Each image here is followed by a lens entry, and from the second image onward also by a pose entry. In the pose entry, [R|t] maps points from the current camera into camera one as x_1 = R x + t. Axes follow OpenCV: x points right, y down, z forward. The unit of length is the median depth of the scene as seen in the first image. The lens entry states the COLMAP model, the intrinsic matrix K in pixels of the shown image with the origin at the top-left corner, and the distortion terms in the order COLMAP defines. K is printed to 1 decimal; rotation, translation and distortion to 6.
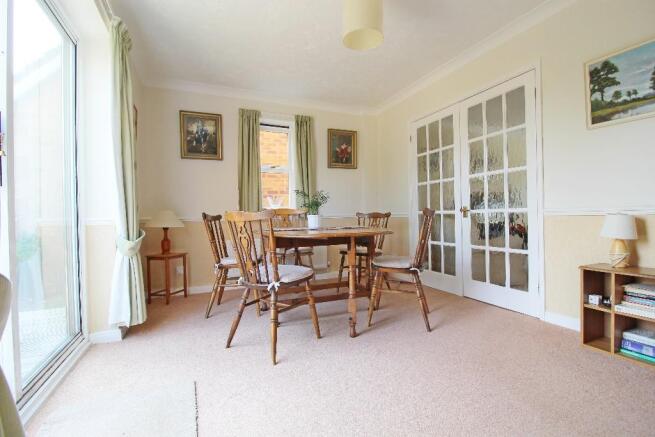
lens RADIAL K [[313.0, 0, 327.5], [0, 313.0, 218.5], [0, 0, 1]] dist [-0.000622, -0.000575]
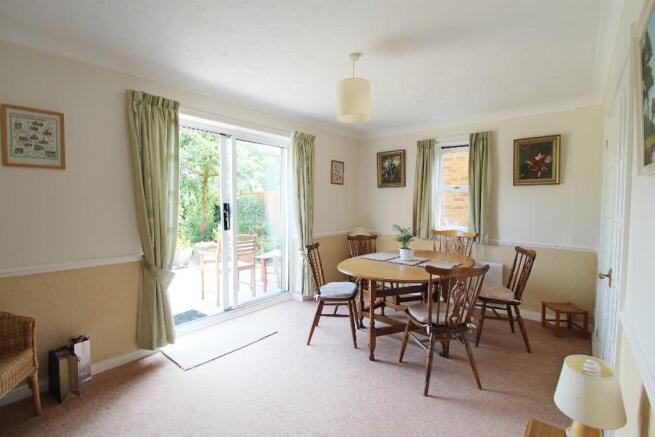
lens RADIAL K [[295.6, 0, 327.5], [0, 295.6, 218.5], [0, 0, 1]] dist [0.000000, -0.000061]
pose [[0.438506, 0.070847, -0.895932, 0.589185], [-0.013079, 0.997286, 0.072460, -0.143905], [0.898633, -0.020056, 0.438242, 0.218642]]
